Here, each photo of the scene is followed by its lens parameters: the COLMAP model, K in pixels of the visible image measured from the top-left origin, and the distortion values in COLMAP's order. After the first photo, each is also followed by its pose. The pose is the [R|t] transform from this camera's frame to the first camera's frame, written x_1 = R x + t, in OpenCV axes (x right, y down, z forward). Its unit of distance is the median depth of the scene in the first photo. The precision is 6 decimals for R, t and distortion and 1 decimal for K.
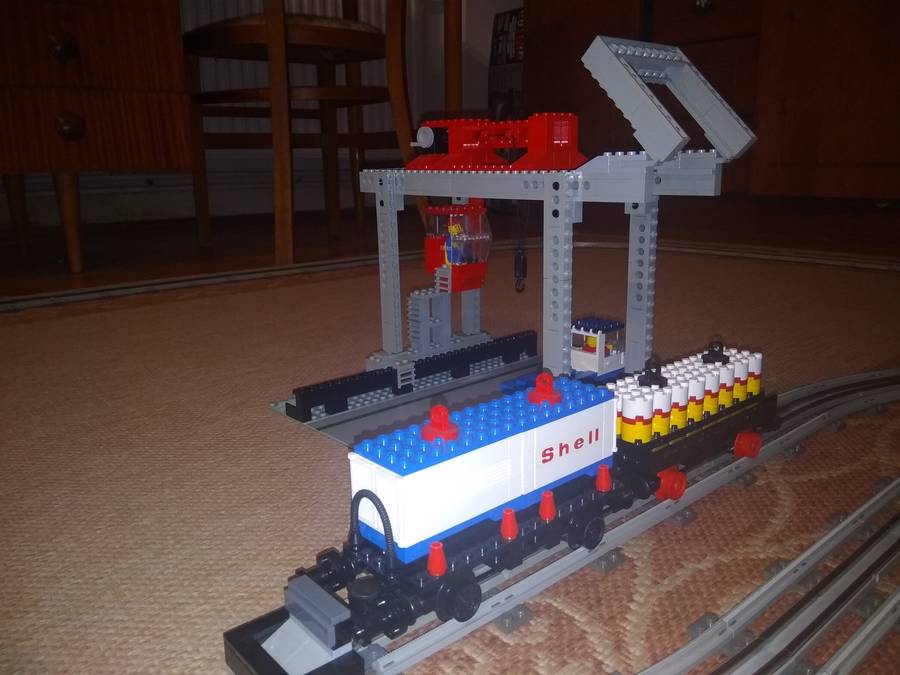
lens RADIAL K [[732.8, 0, 434.7], [0, 732.8, 322.7], [0, 0, 1]] dist [0.019920, -0.033814]
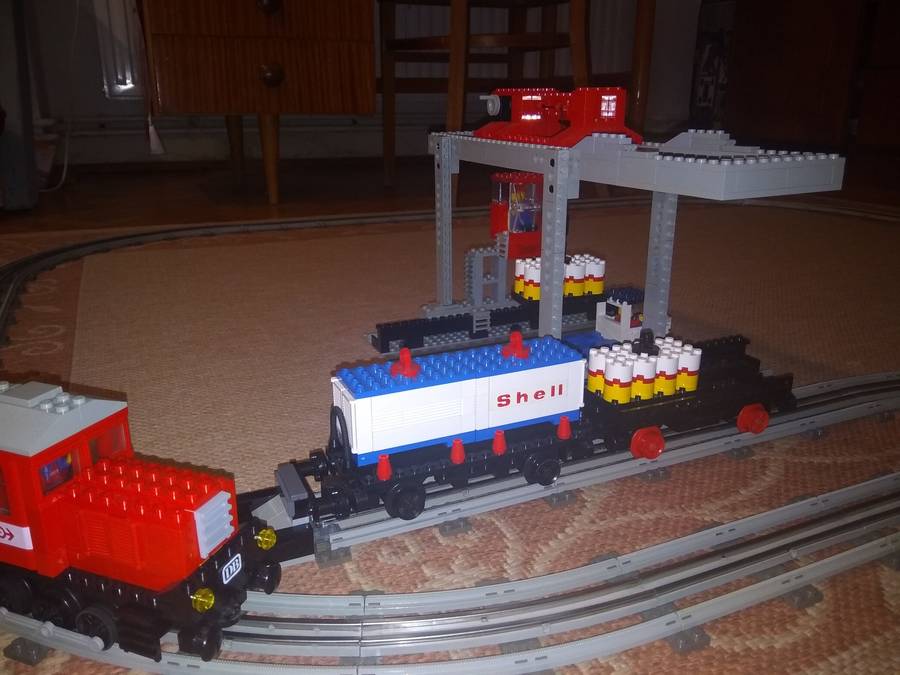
lens RADIAL K [[732.8, 0, 449.1], [0, 732.8, 337.2], [0, 0, 1]] dist [0.019920, -0.033814]
pose [[0.958454, 0.106891, -0.264463, 0.318905], [-0.079863, 0.990612, 0.110950, -0.037322], [0.273840, -0.085220, 0.957992, -0.121440]]
